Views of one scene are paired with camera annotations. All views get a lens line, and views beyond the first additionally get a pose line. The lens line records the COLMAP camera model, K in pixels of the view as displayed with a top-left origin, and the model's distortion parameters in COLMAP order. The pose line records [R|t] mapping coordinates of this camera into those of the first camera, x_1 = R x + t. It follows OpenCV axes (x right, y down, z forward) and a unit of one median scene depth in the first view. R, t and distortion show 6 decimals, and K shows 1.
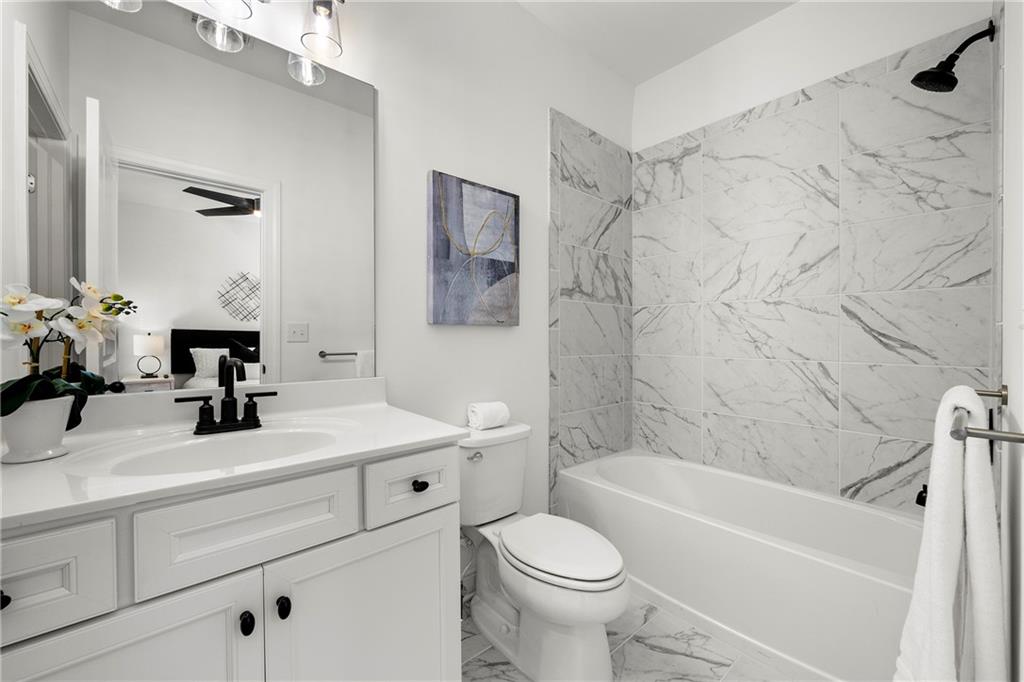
lens RADIAL K [[403.6, 0, 508.3], [0, 403.6, 338.9], [0, 0, 1]] dist [-0.000501, -0.000364]
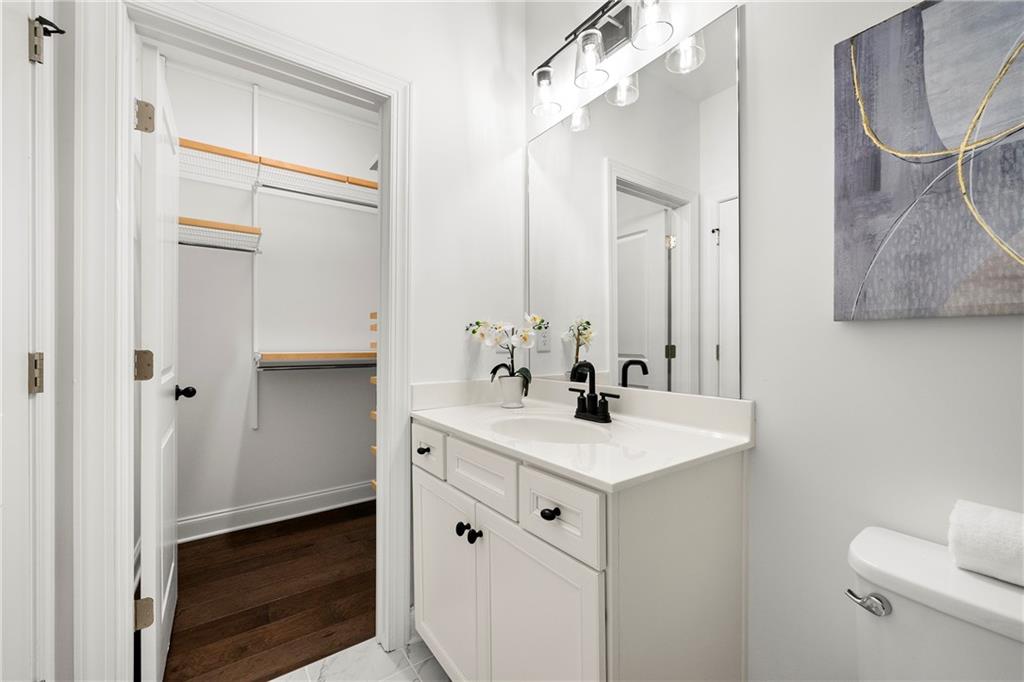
lens RADIAL K [[403.6, 0, 505.7], [0, 403.6, 344.4], [0, 0, 1]] dist [-0.000501, -0.000364]
pose [[-0.096970, 0.003780, -0.995280, 0.411252], [0.005786, 0.999978, 0.003234, -0.009371], [0.995271, -0.005445, -0.096990, 0.595509]]
